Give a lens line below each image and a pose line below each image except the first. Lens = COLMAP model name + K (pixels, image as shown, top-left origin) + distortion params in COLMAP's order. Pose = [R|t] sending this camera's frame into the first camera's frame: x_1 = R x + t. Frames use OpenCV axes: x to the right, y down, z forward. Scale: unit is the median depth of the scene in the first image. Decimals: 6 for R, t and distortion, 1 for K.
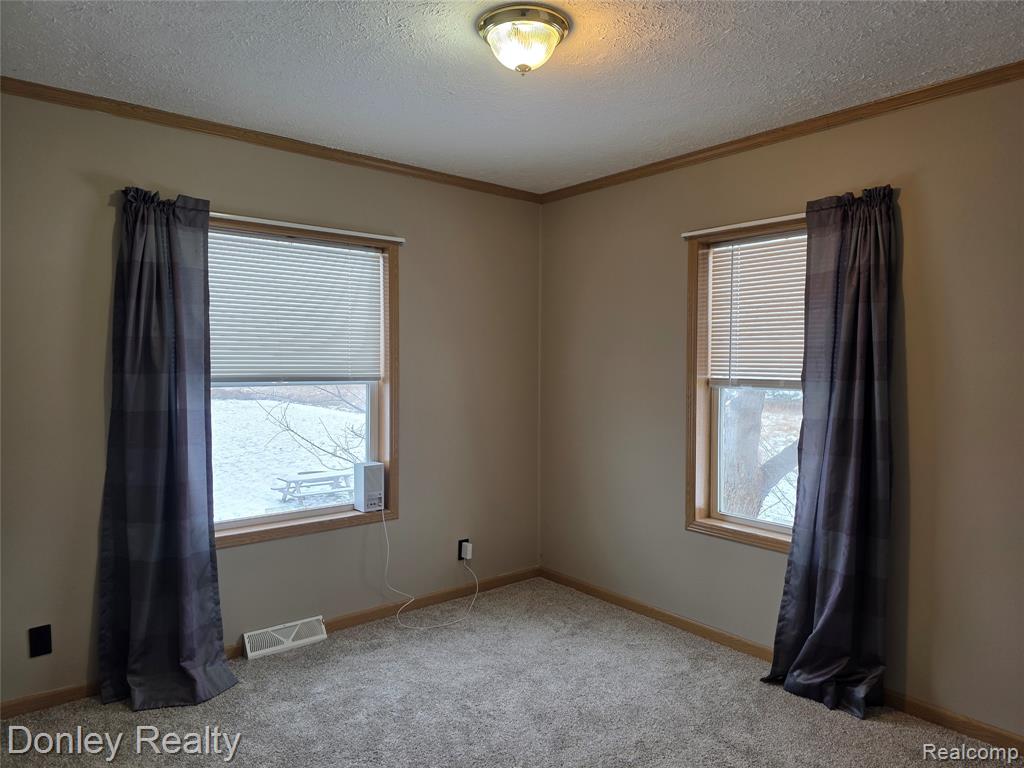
lens RADIAL K [[694.1, 0, 588.0], [0, 694.1, 380.7], [0, 0, 1]] dist [0.035179, -0.003023]
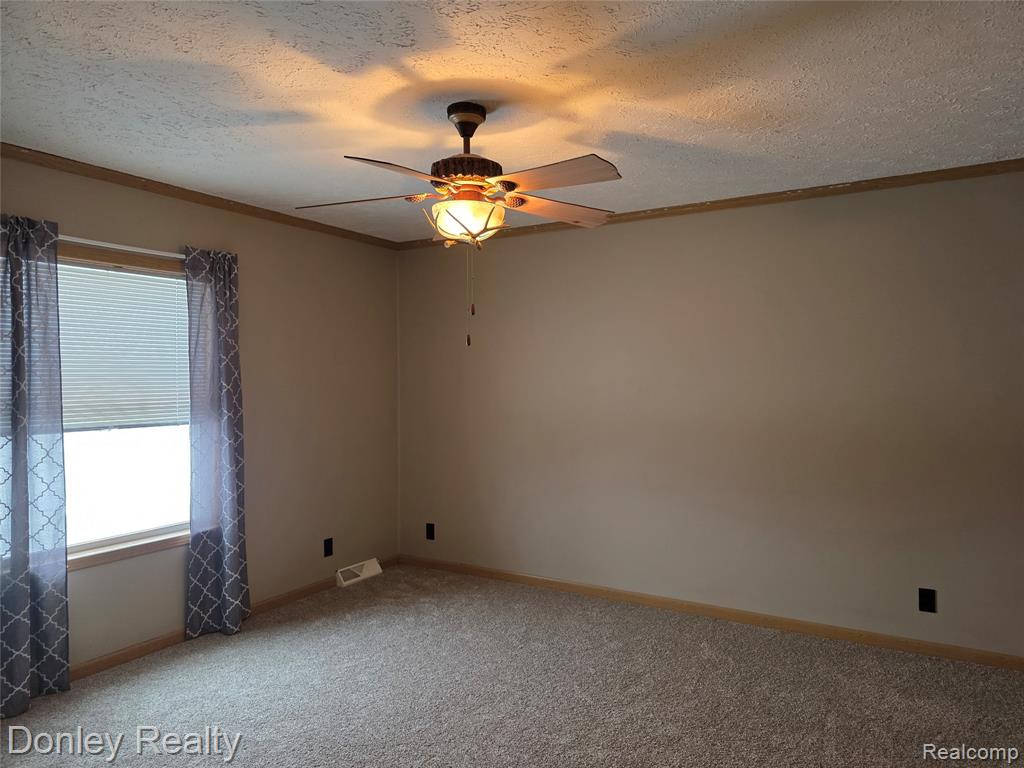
lens RADIAL K [[700.1, 0, 512.0], [0, 700.1, 384.0], [0, 0, 1]] dist [0.043586, -0.001780]
pose [[0.956538, -0.023848, 0.290630, -0.213703], [0.030520, 0.999364, -0.018442, 0.004921], [-0.290006, 0.026511, 0.956658, -0.195178]]
